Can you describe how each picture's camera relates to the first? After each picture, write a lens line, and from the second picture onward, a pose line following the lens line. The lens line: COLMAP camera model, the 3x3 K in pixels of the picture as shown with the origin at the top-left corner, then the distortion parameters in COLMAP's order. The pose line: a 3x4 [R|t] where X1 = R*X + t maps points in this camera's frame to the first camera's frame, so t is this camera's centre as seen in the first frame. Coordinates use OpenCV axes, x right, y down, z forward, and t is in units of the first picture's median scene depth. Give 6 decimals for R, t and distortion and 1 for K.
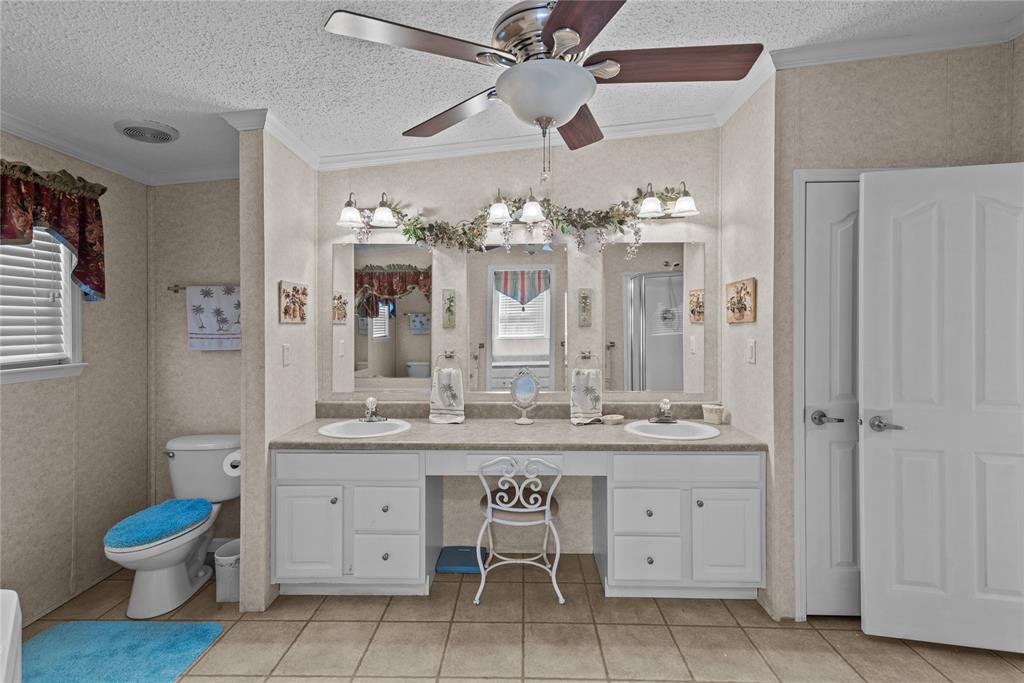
lens RADIAL K [[467.4, 0, 513.1], [0, 467.4, 325.5], [0, 0, 1]] dist [0.019068, -0.000526]
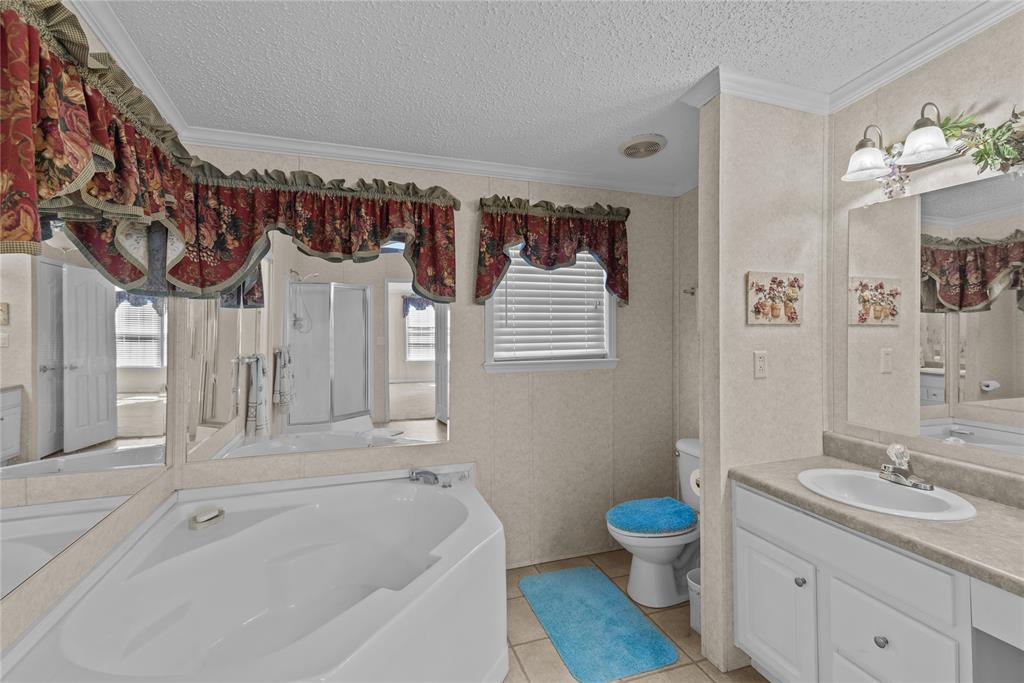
lens RADIAL K [[467.4, 0, 513.1], [0, 467.4, 325.5], [0, 0, 1]] dist [0.019068, -0.000526]
pose [[0.348365, -0.002922, -0.937355, 0.119284], [-0.000721, 0.999994, -0.003385, -0.000916], [0.937359, 0.001855, 0.348361, 0.347040]]
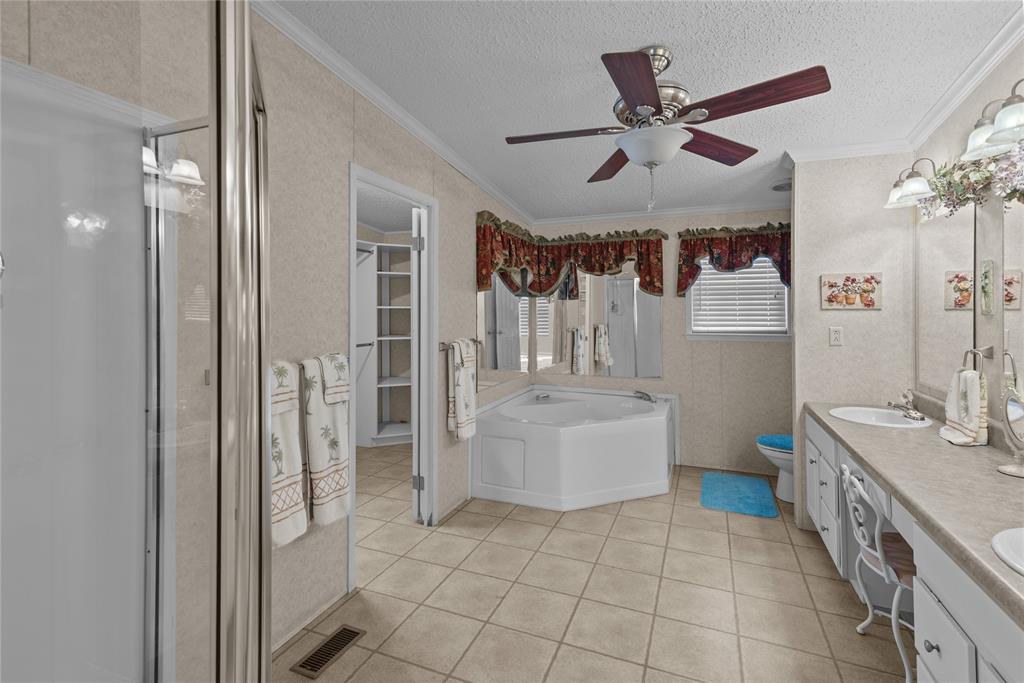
lens RADIAL K [[471.8, 0, 514.6], [0, 471.8, 311.7], [0, 0, 1]] dist [0.016133, -0.000488]
pose [[-0.356099, 0.002346, -0.934445, 0.948580], [-0.001158, 0.999995, 0.002951, -0.001976], [0.934448, 0.002133, -0.356095, 0.702085]]
